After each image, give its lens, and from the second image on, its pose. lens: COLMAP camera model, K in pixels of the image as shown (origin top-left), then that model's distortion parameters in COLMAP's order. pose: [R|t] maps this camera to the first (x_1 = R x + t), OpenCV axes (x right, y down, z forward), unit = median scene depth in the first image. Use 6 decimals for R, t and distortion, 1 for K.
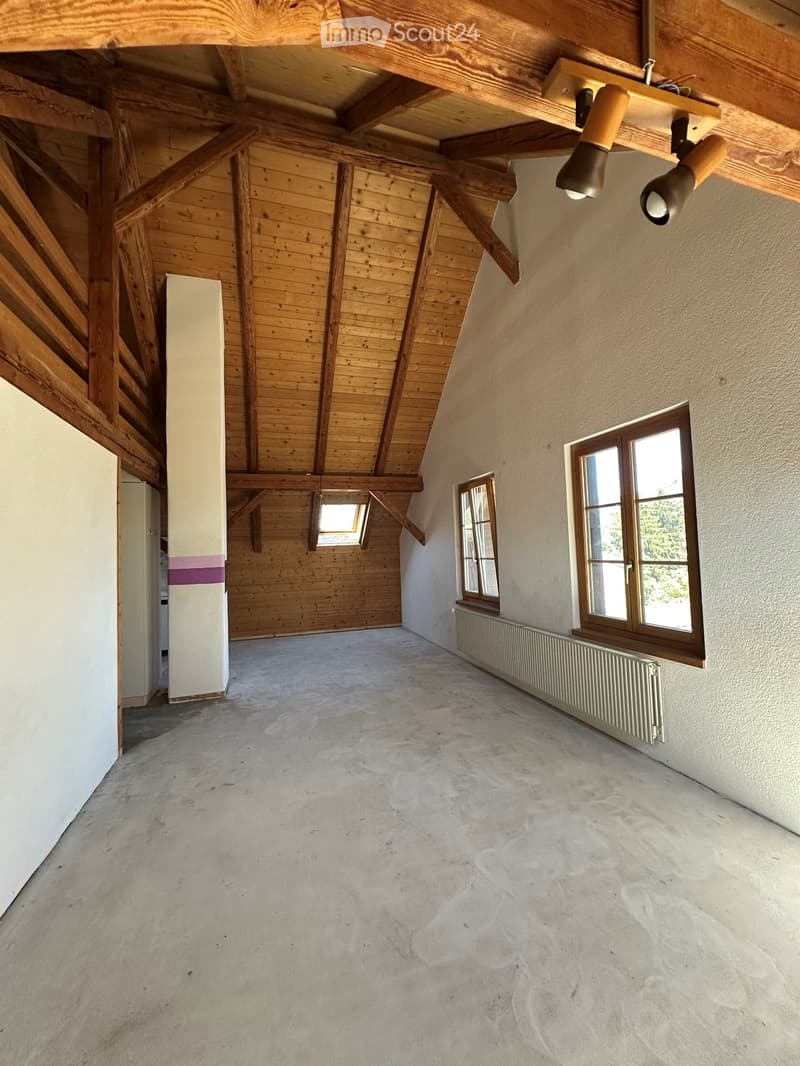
lens RADIAL K [[426.1, 0, 400.0], [0, 426.1, 533.0], [0, 0, 1]] dist [0.001307, 0.000084]
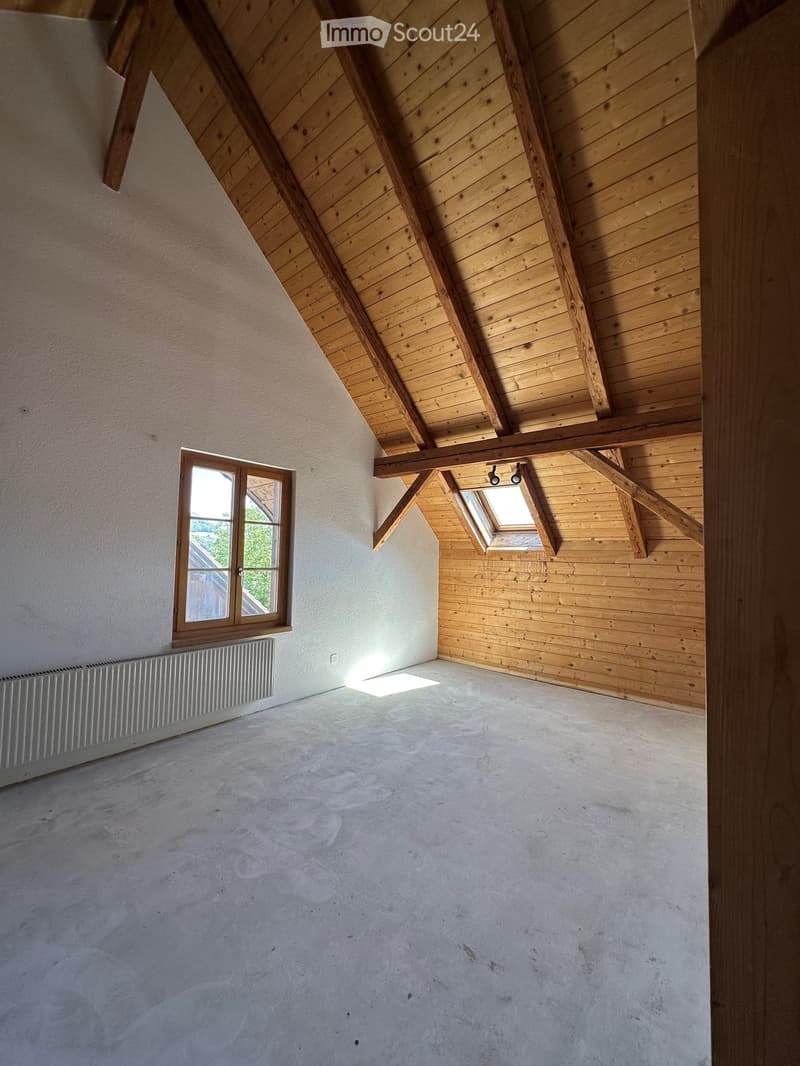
lens RADIAL K [[423.5, 0, 400.0], [0, 423.5, 533.0], [0, 0, 1]] dist [-0.002701, -0.000214]
pose [[-0.536524, 0.064821, 0.841392, -0.747157], [-0.039606, 0.994013, -0.101834, 0.066838], [-0.842955, -0.087960, -0.530745, 1.225285]]
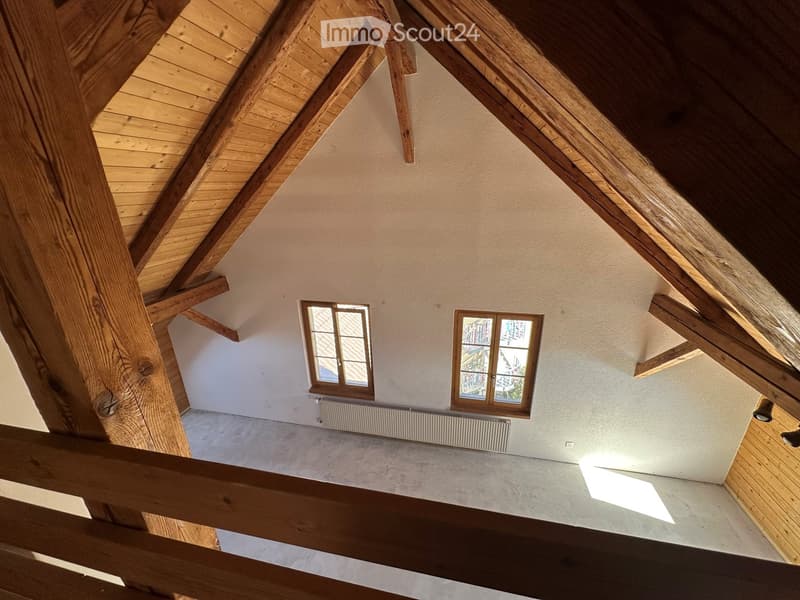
lens RADIAL K [[317.9, 0, 400.0], [0, 317.9, 300.0], [0, 0, 1]] dist [-0.002701, -0.000214]
pose [[0.489414, -0.275206, 0.827487, -0.744620], [-0.035566, 0.941809, 0.334262, -0.698977], [-0.871326, -0.193024, 0.451147, 0.754328]]
